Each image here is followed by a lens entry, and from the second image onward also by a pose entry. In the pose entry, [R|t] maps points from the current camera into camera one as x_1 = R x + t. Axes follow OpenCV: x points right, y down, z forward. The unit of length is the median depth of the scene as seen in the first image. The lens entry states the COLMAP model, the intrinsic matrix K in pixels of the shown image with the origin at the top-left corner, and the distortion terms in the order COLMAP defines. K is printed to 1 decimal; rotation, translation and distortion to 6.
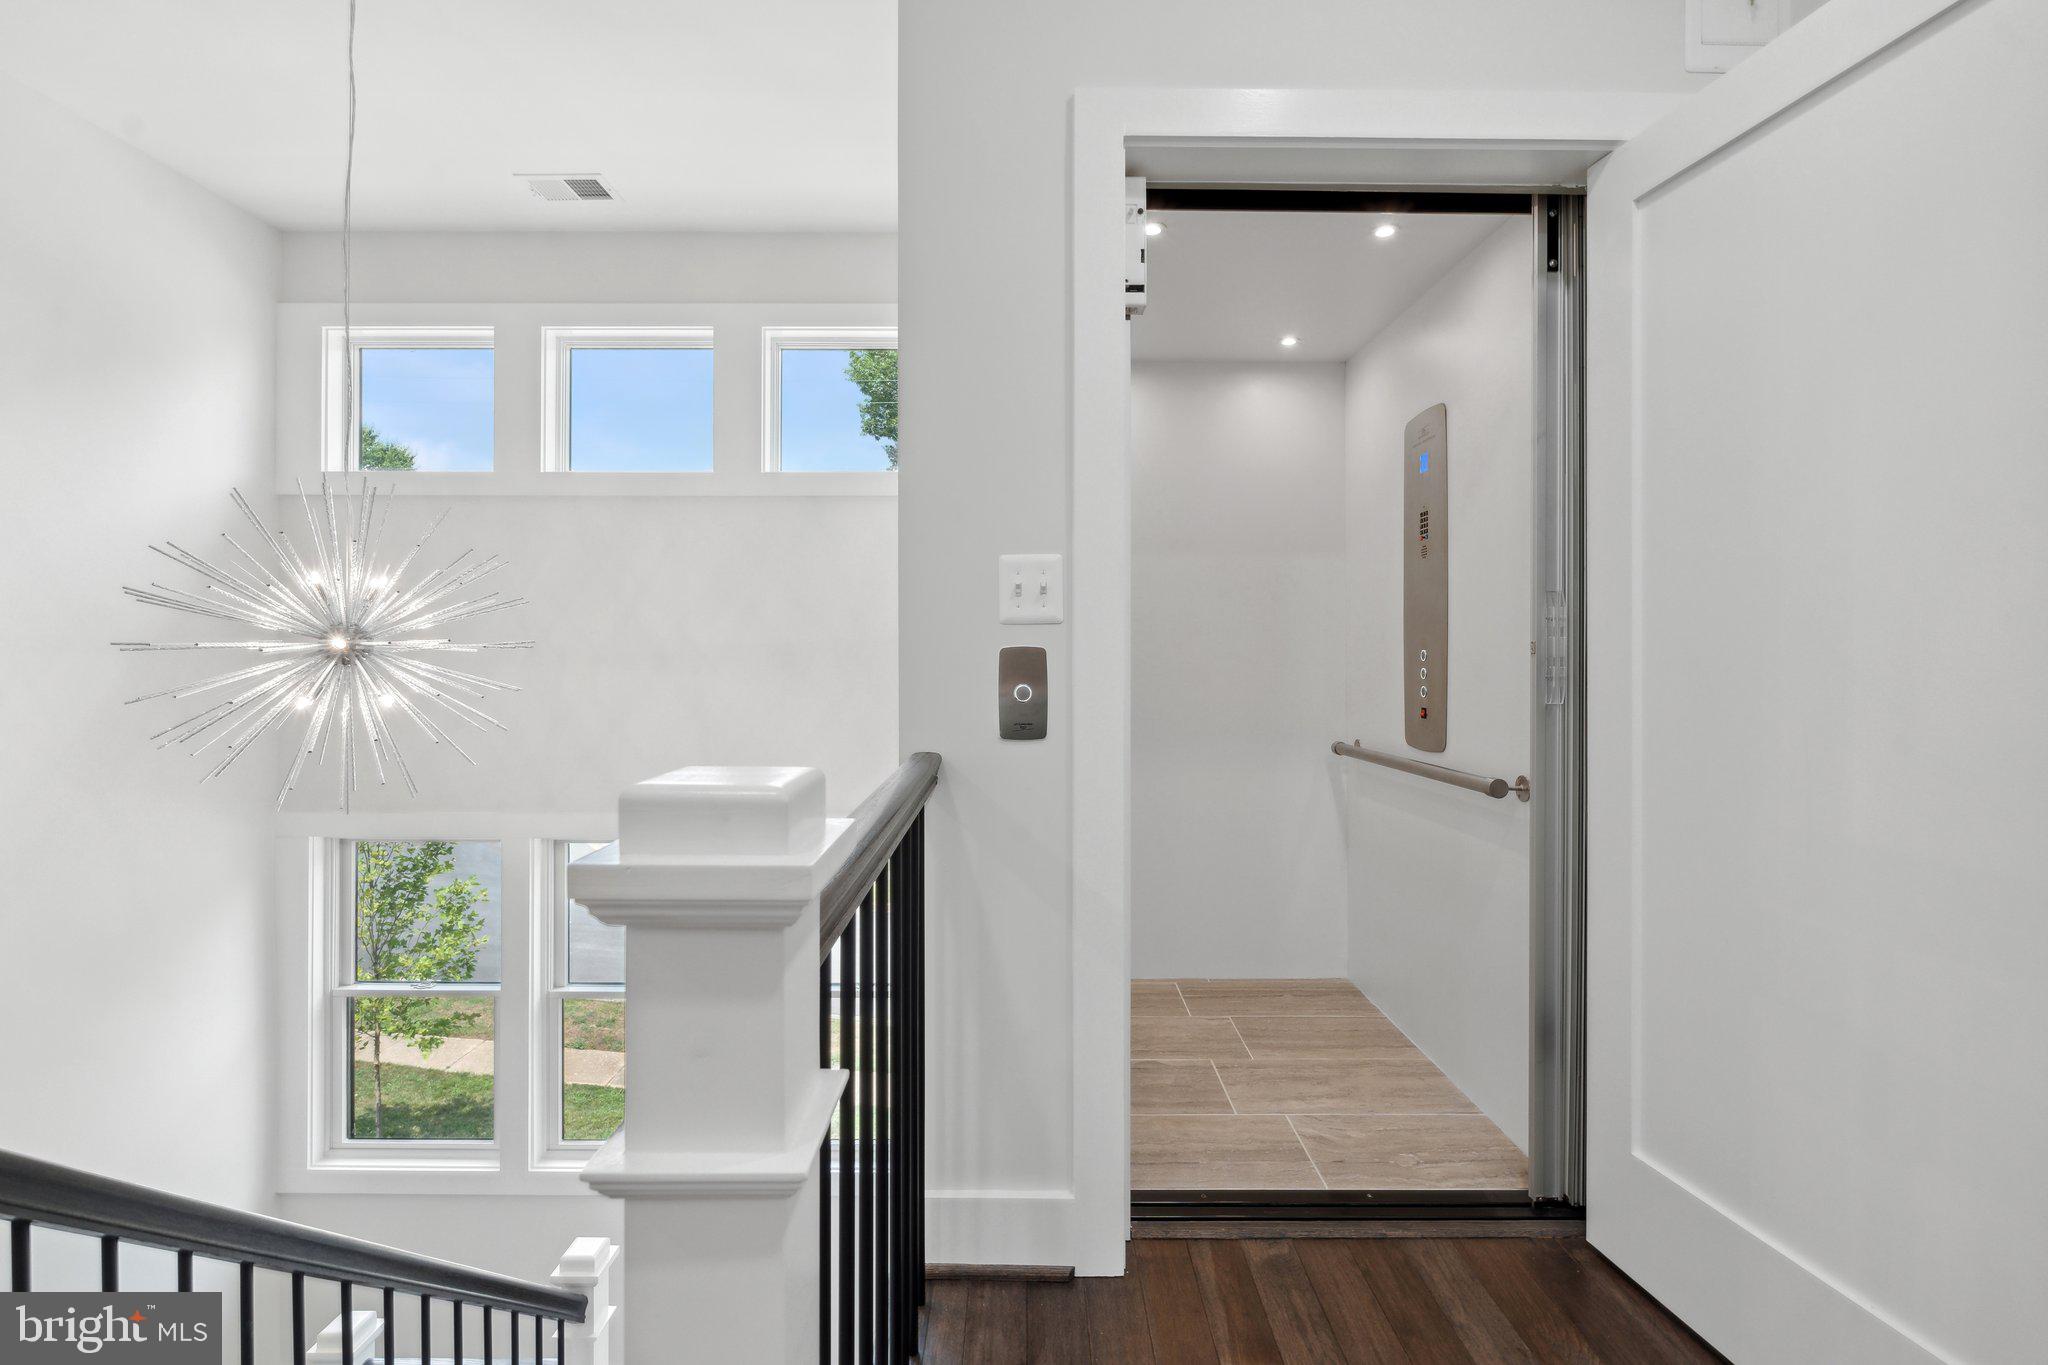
lens RADIAL K [[919.5, 0, 1018.0], [0, 919.5, 642.4], [0, 0, 1]] dist [0.000835, 0.000245]
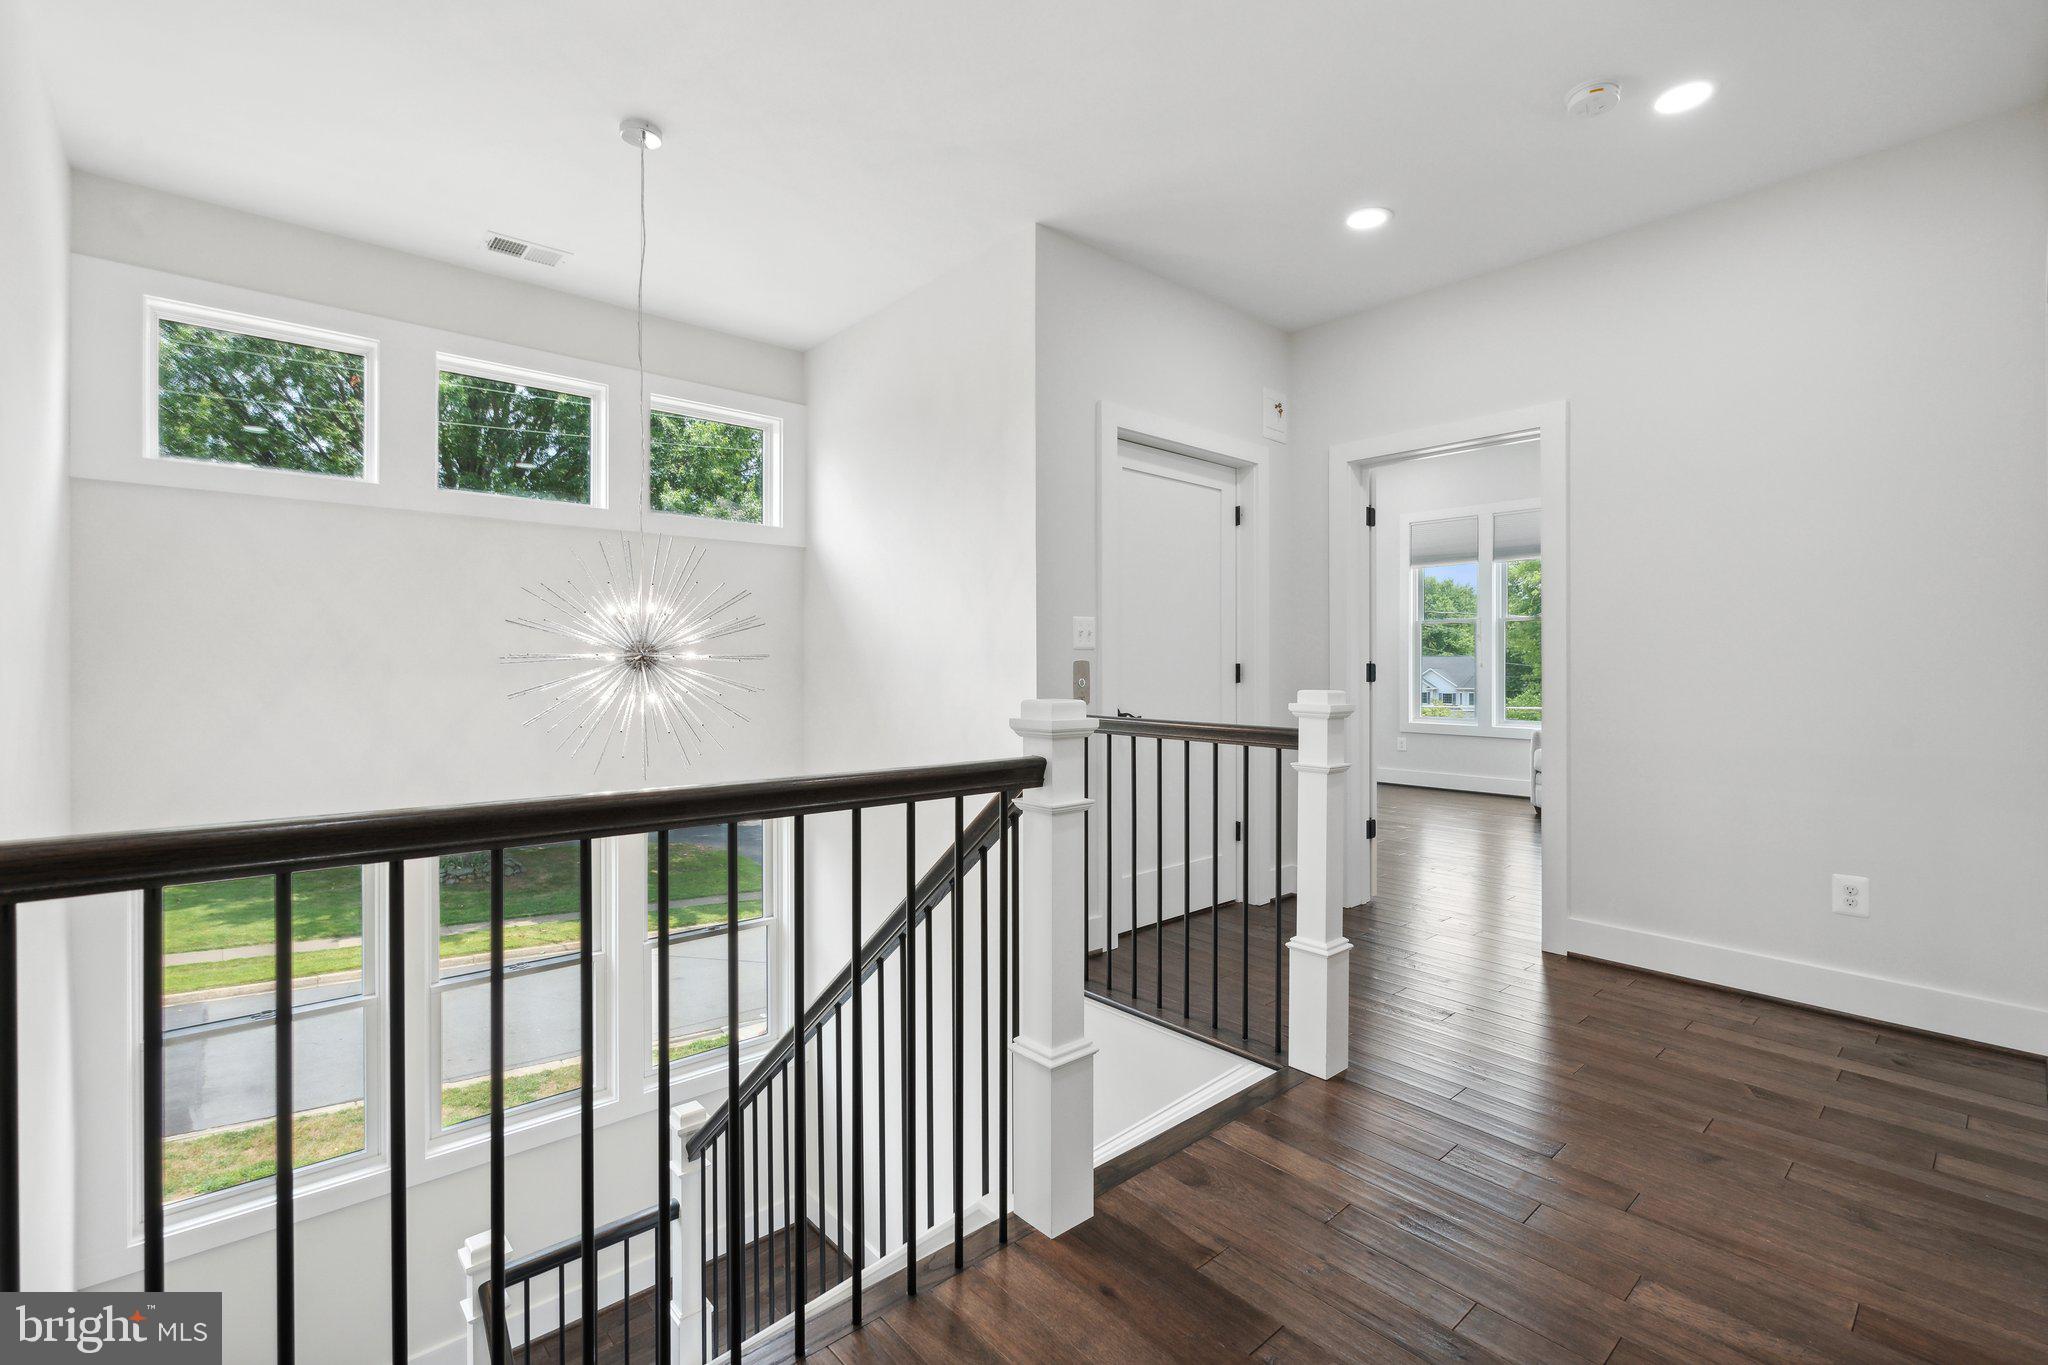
lens RADIAL K [[919.5, 0, 1018.0], [0, 919.5, 642.4], [0, 0, 1]] dist [0.000835, 0.000245]
pose [[0.742597, 0.017845, 0.669500, -1.515611], [-0.008353, 0.999814, -0.017383, 0.001915], [-0.669686, 0.007316, 0.742608, -0.470359]]
